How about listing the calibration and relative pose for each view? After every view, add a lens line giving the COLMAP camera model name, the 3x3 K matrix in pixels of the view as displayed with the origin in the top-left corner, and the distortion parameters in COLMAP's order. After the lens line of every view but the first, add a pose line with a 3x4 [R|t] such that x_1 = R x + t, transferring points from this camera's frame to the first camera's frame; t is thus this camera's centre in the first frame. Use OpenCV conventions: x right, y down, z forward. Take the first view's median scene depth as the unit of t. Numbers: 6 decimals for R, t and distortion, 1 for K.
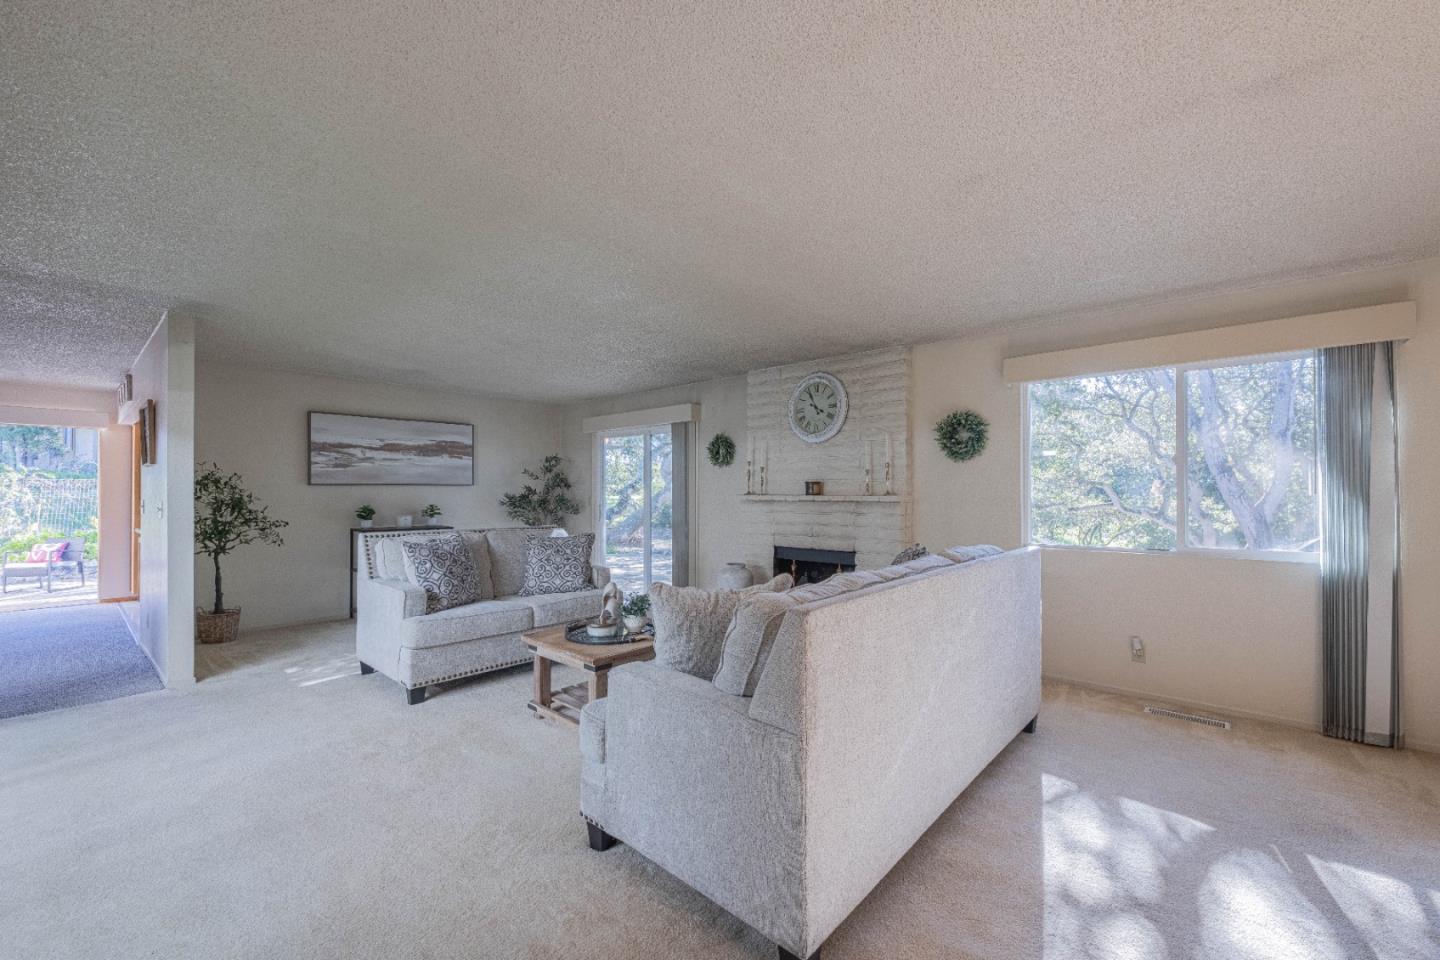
lens RADIAL K [[583.2, 0, 720.0], [0, 583.2, 480.0], [0, 0, 1]] dist [0.000230, 0.000180]
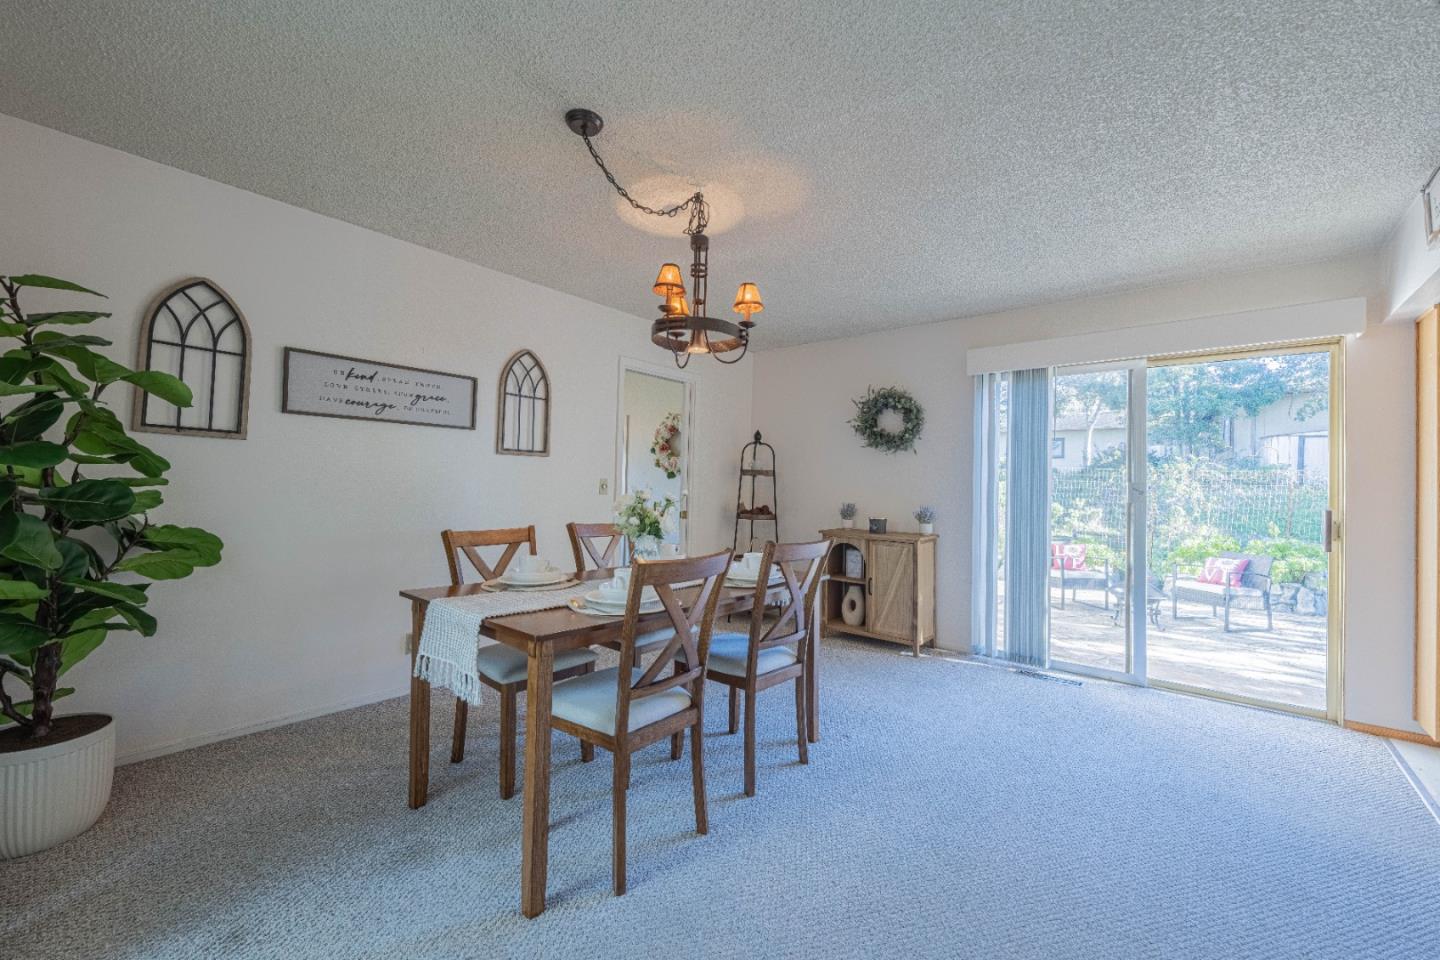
lens RADIAL K [[583.2, 0, 720.0], [0, 583.2, 480.0], [0, 0, 1]] dist [0.000230, 0.000180]
pose [[0.022159, -0.006408, -0.999734, -0.411246], [0.004163, 0.999971, -0.006318, 0.013863], [0.999746, -0.004022, 0.022185, 0.336352]]
